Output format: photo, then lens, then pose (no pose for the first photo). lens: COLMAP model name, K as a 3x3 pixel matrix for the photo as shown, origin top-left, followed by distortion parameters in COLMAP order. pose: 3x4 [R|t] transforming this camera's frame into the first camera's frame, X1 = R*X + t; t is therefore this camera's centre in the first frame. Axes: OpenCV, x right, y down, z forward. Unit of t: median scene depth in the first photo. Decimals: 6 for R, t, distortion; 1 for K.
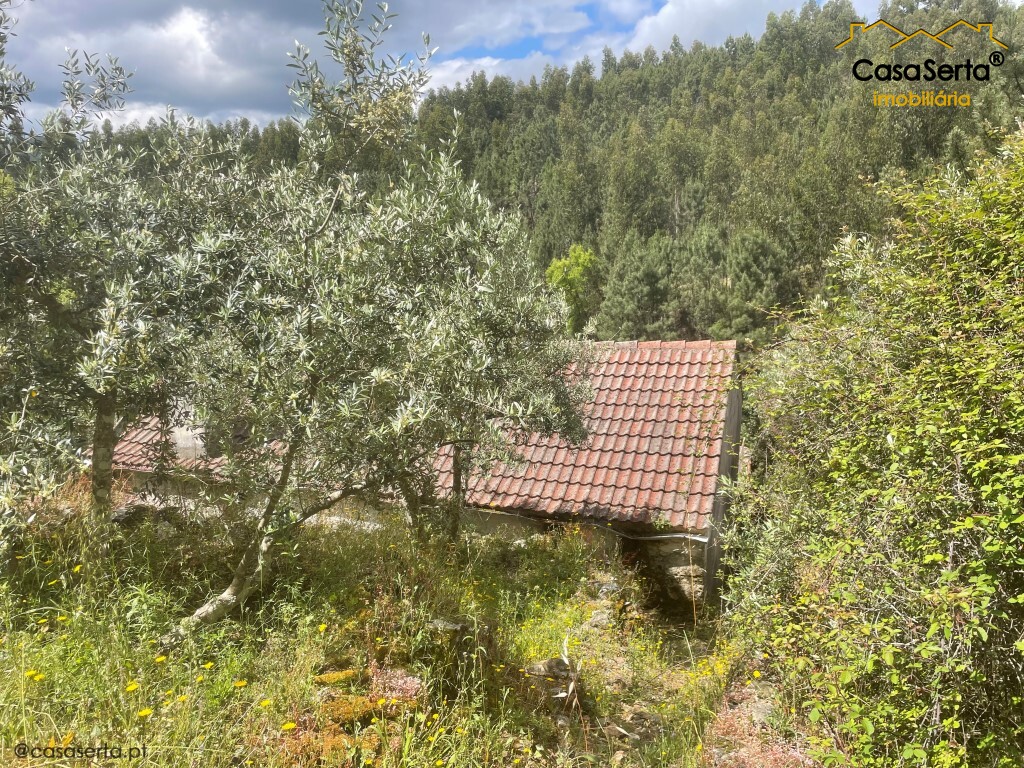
lens RADIAL K [[768.3, 0, 513.4], [0, 768.3, 378.7], [0, 0, 1]] dist [0.075739, -0.098314]
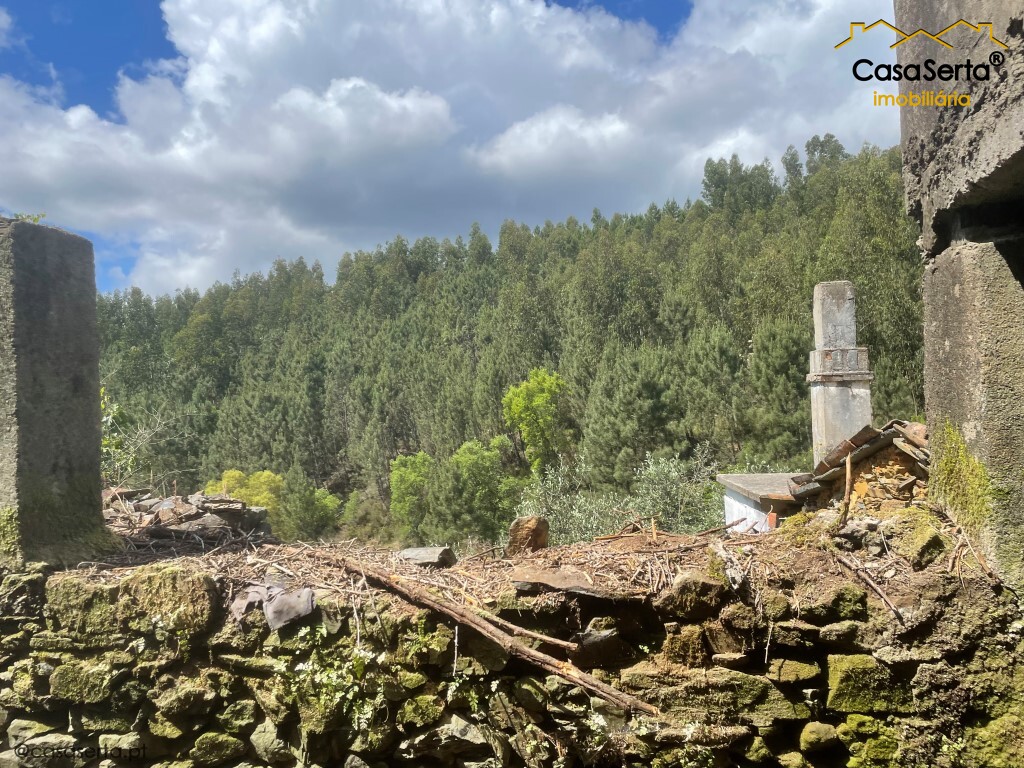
lens RADIAL K [[768.3, 0, 497.1], [0, 768.3, 385.5], [0, 0, 1]] dist [0.075739, -0.098314]
pose [[0.995234, -0.016017, 0.096189, -0.039121], [0.039729, 0.967440, -0.249964, 0.042250], [-0.089054, 0.252594, 0.963465, 0.274512]]
